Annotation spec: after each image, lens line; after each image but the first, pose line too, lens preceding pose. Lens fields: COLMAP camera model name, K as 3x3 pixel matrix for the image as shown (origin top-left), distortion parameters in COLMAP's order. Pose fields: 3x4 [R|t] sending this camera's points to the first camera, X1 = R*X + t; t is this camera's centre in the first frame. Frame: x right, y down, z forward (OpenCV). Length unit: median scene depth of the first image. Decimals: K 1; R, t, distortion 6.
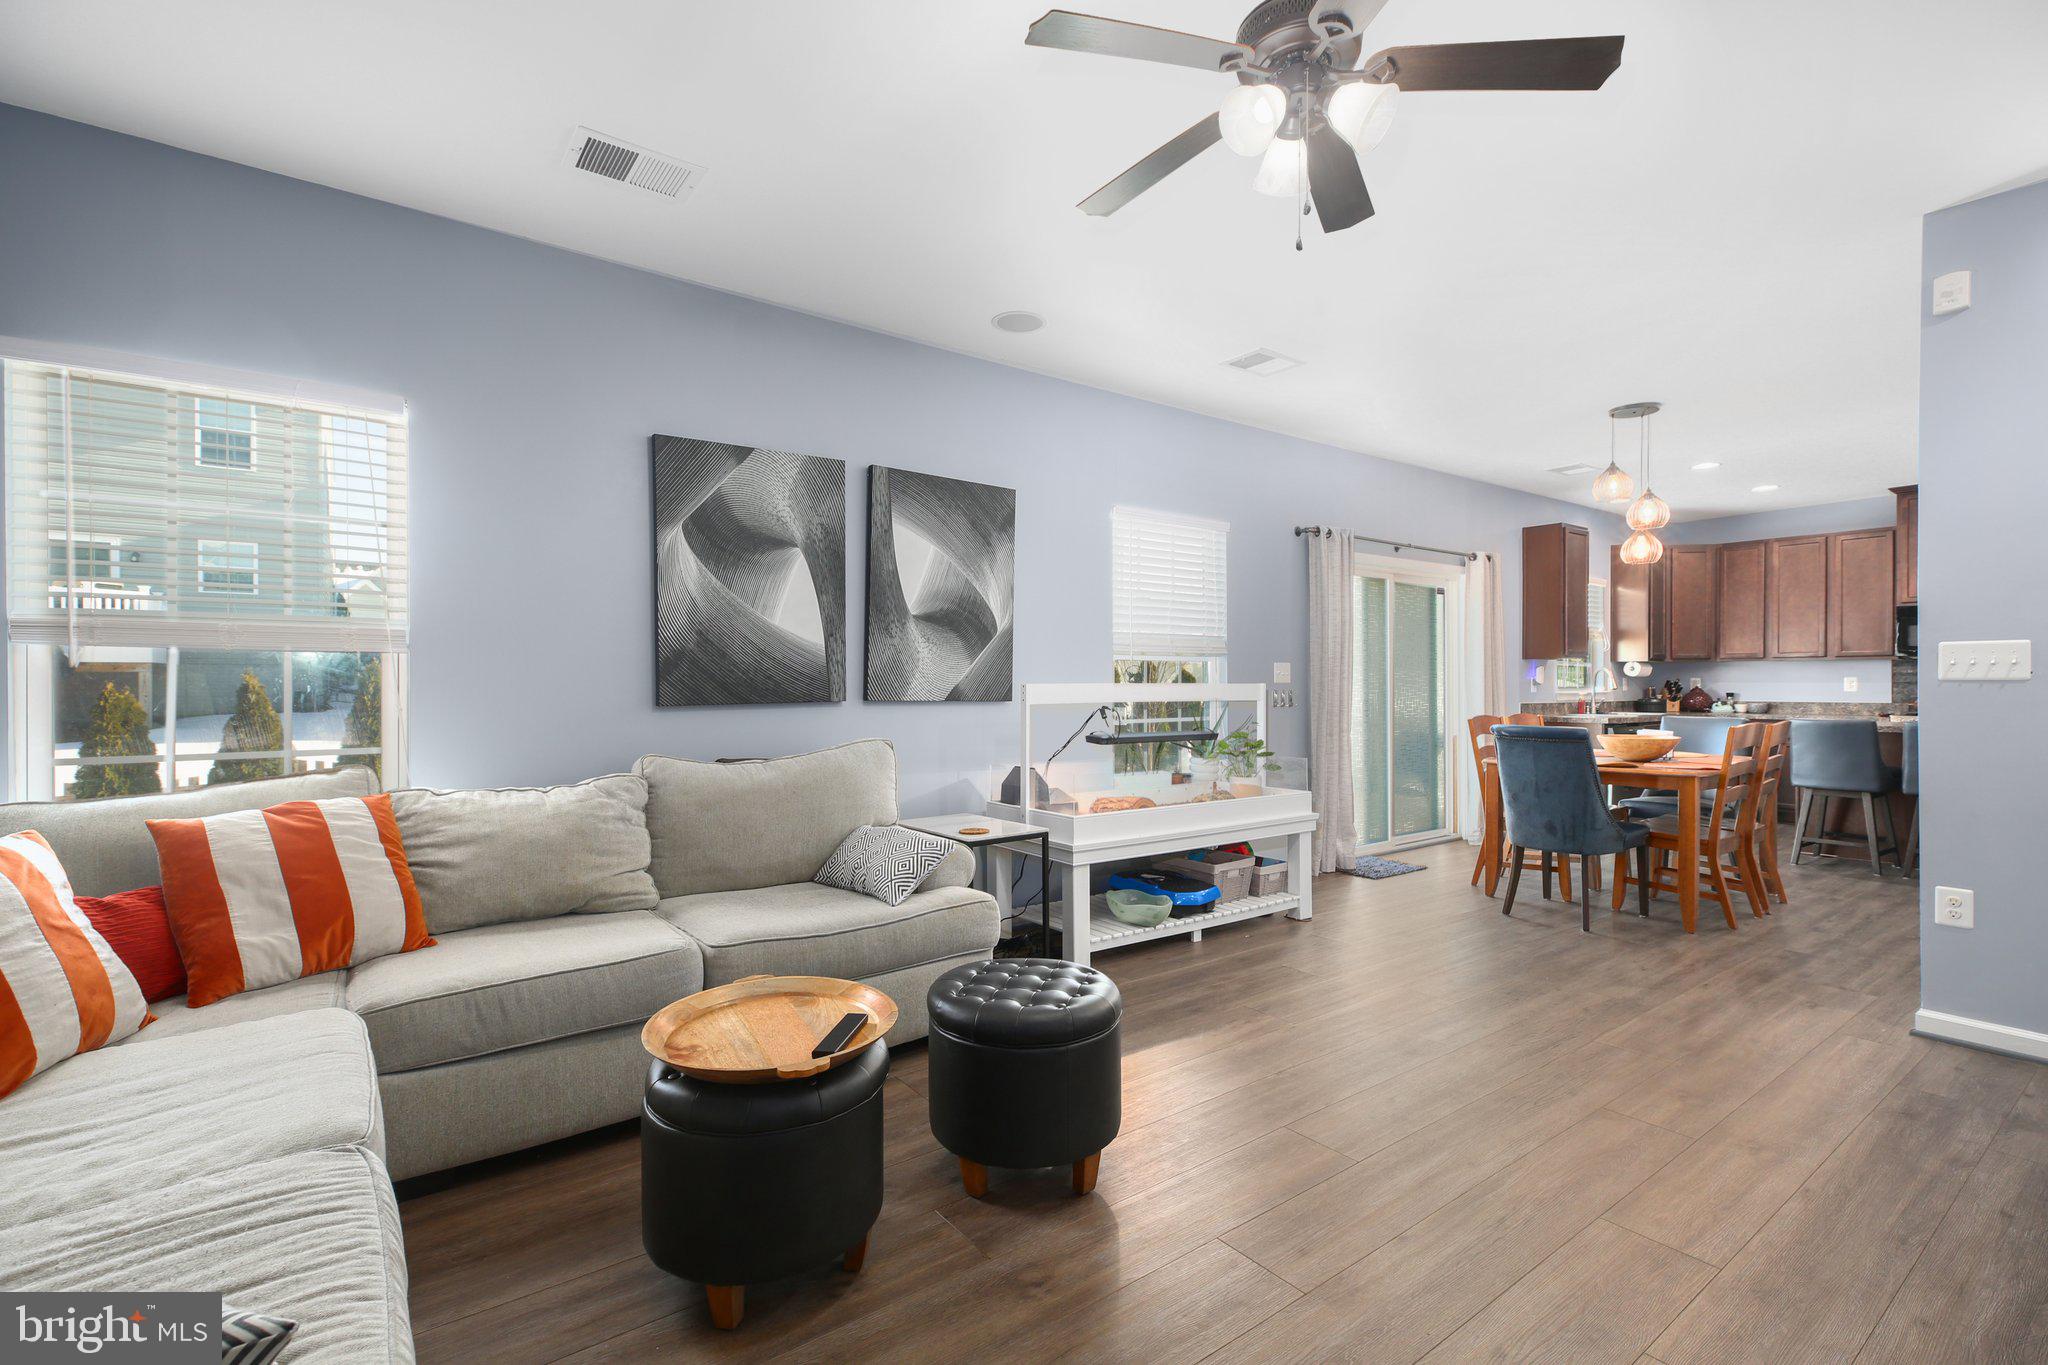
lens RADIAL K [[928.4, 0, 1027.3], [0, 928.4, 685.6], [0, 0, 1]] dist [0.008921, -0.002193]
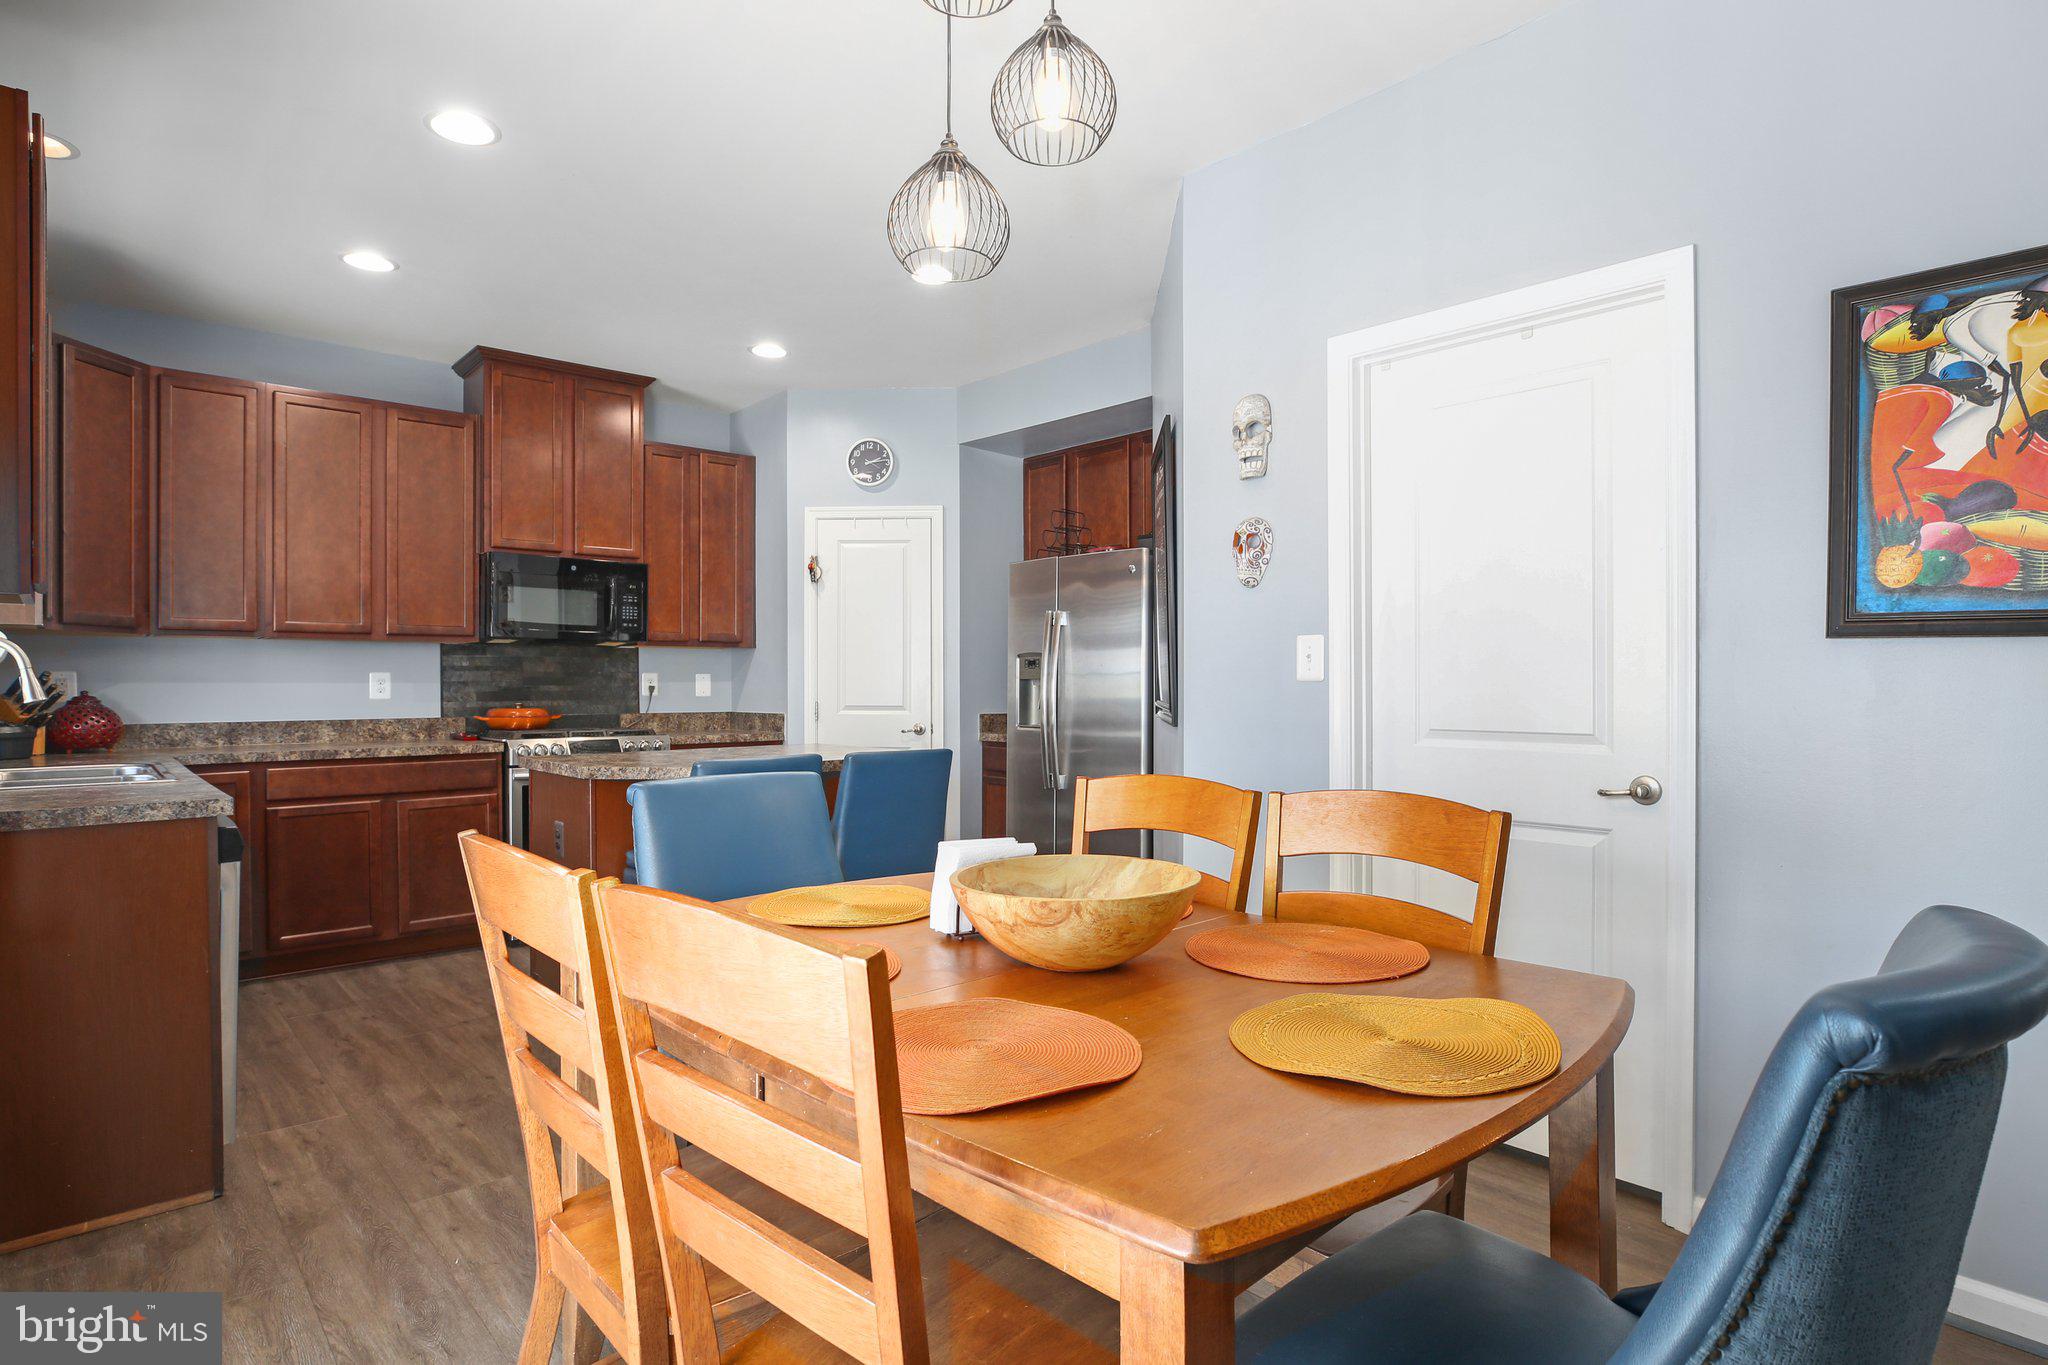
lens RADIAL K [[1113.8, 0, 1026.4], [0, 1113.8, 680.5], [0, 0, 1]] dist [-0.006664, -0.001059]
pose [[-0.084926, 0.001879, 0.996385, 0.366215], [0.004994, 0.999986, -0.001460, -0.002894], [-0.996375, 0.004852, -0.084934, 1.239973]]
